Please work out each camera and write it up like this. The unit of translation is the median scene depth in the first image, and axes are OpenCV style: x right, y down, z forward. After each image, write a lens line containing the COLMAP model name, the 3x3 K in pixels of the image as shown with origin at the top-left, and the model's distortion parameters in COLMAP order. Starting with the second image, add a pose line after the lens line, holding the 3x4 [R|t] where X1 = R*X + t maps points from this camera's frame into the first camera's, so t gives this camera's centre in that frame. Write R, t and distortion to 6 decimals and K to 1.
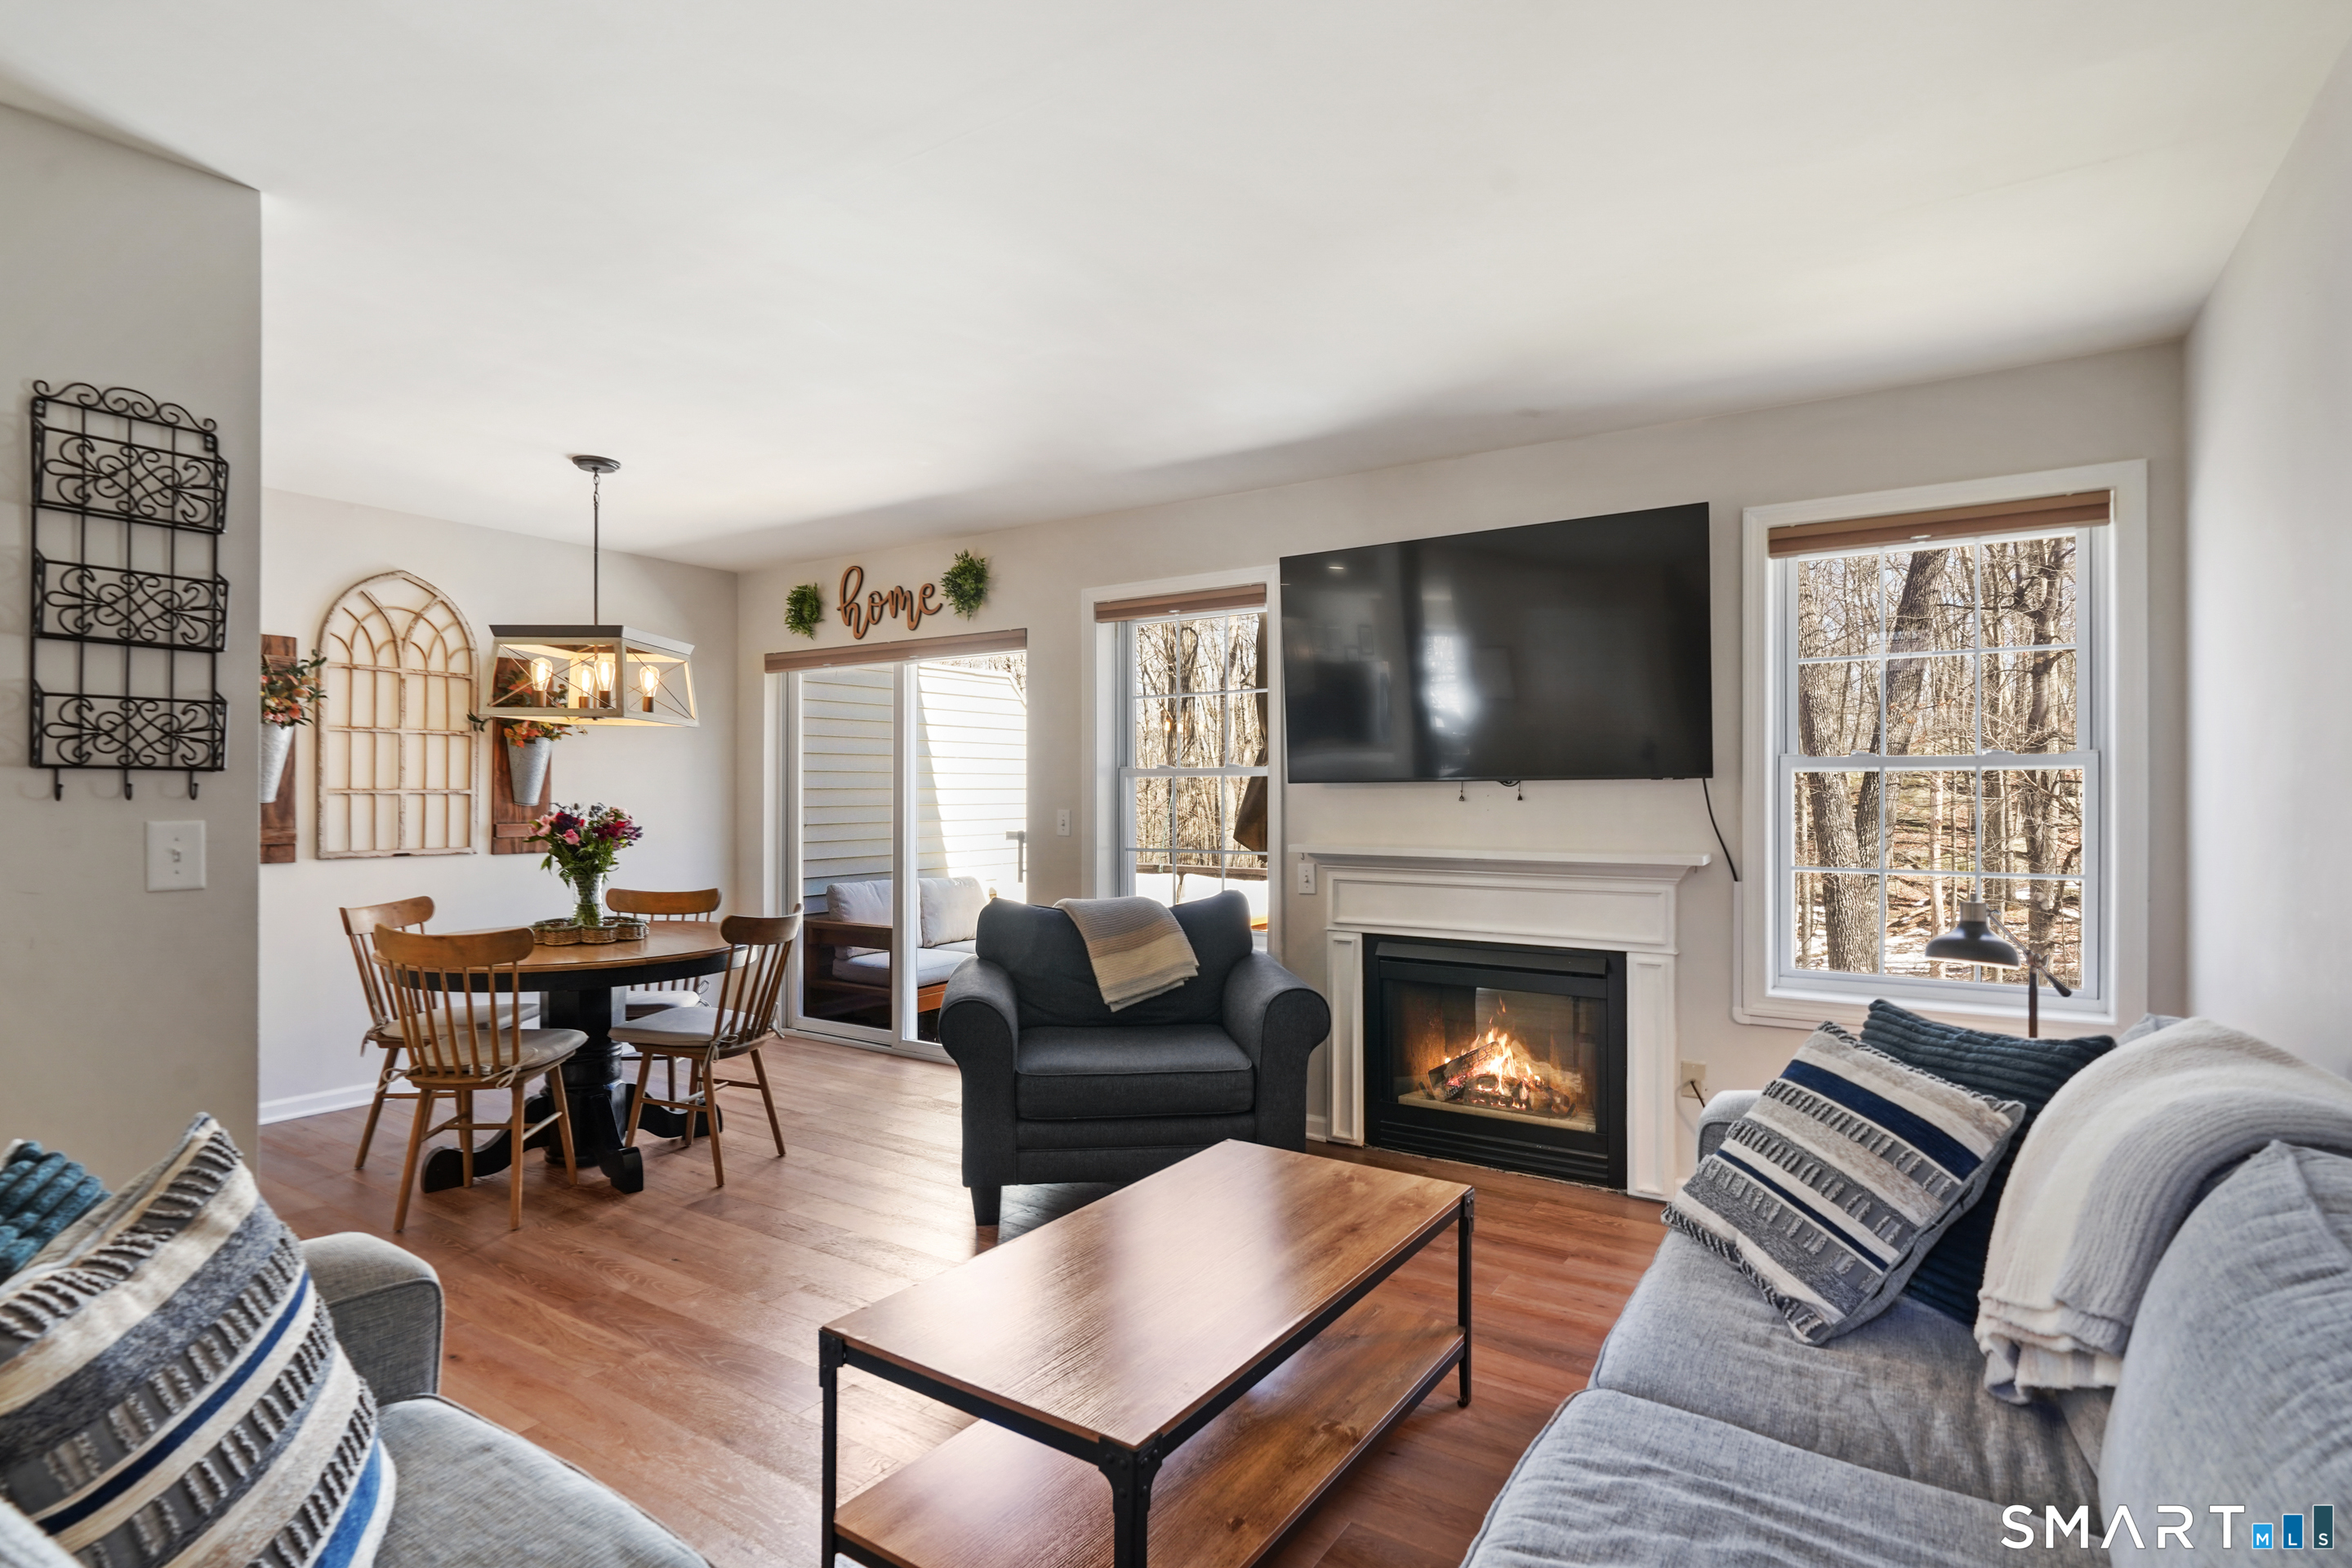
lens RADIAL K [[1203.2, 0, 1176.0], [0, 1203.2, 784.0], [0, 0, 1]] dist [-0.002184, -0.000501]
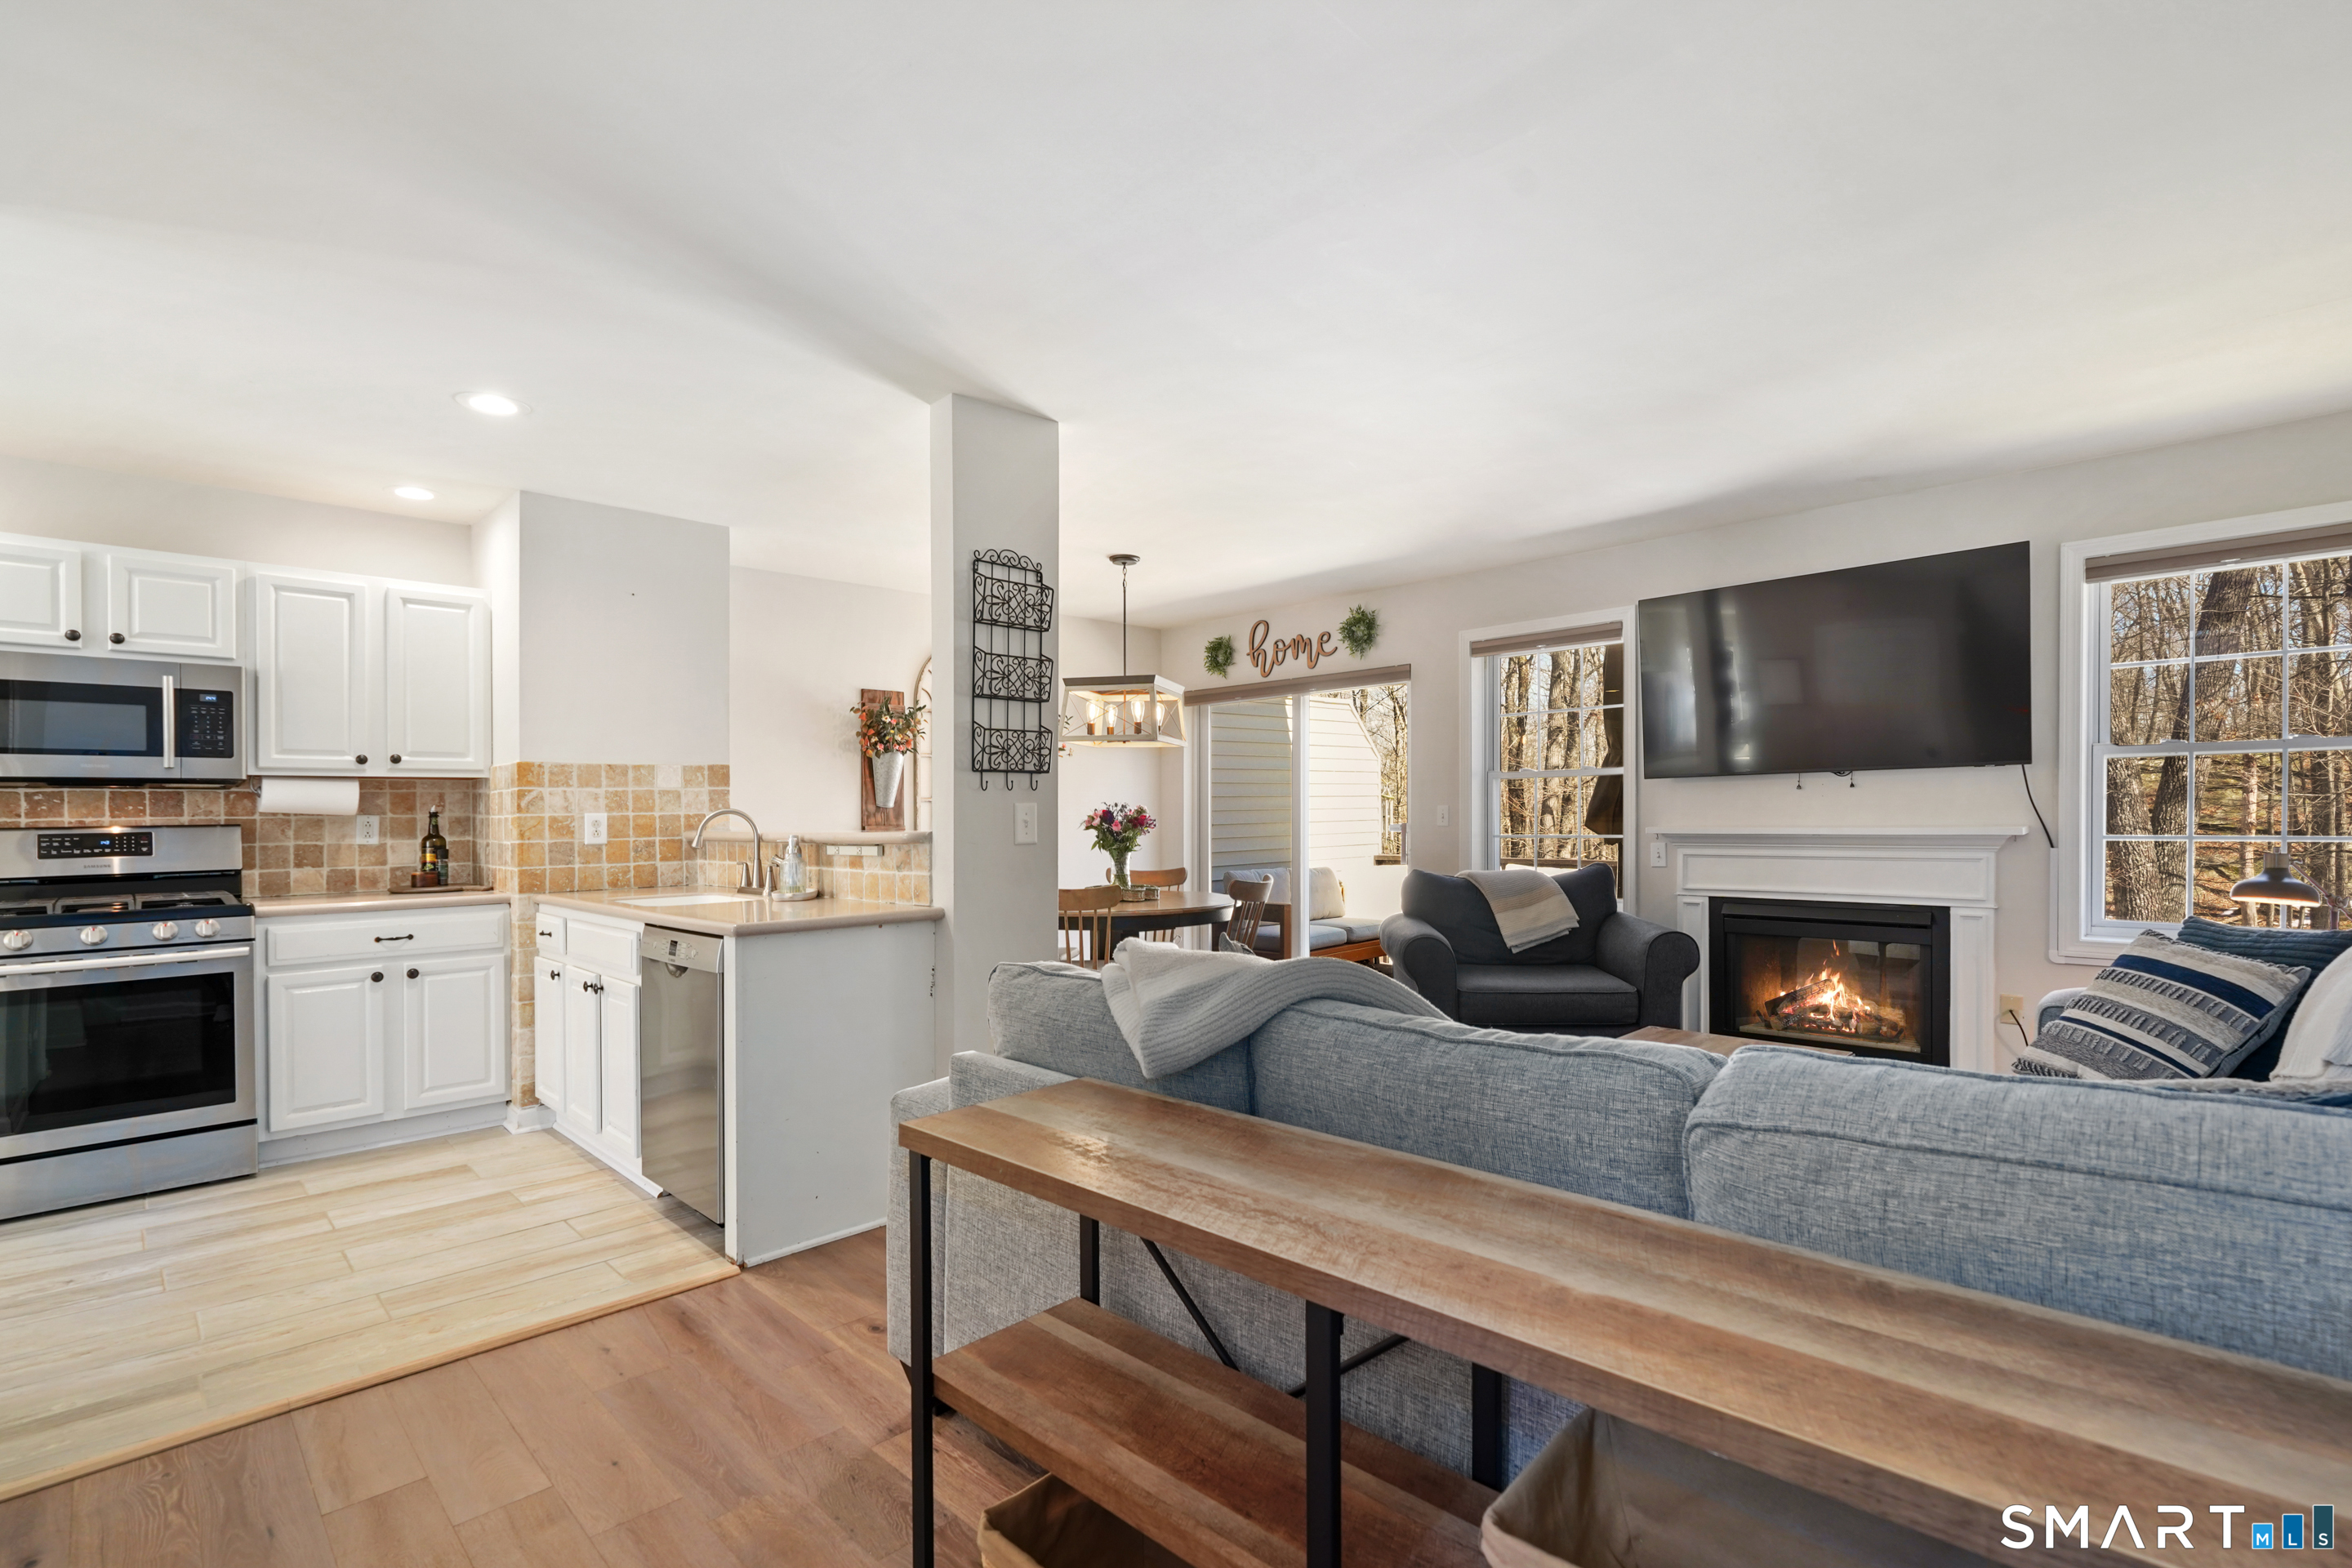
lens RADIAL K [[1110.9, 0, 1190.9], [0, 1110.9, 830.6], [0, 0, 1]] dist [0.001926, 0.001940]
pose [[0.980786, -0.011855, -0.194728, -0.160357], [0.016874, 0.999566, 0.024138, 0.019025], [0.194357, -0.026960, 0.980560, -0.261011]]
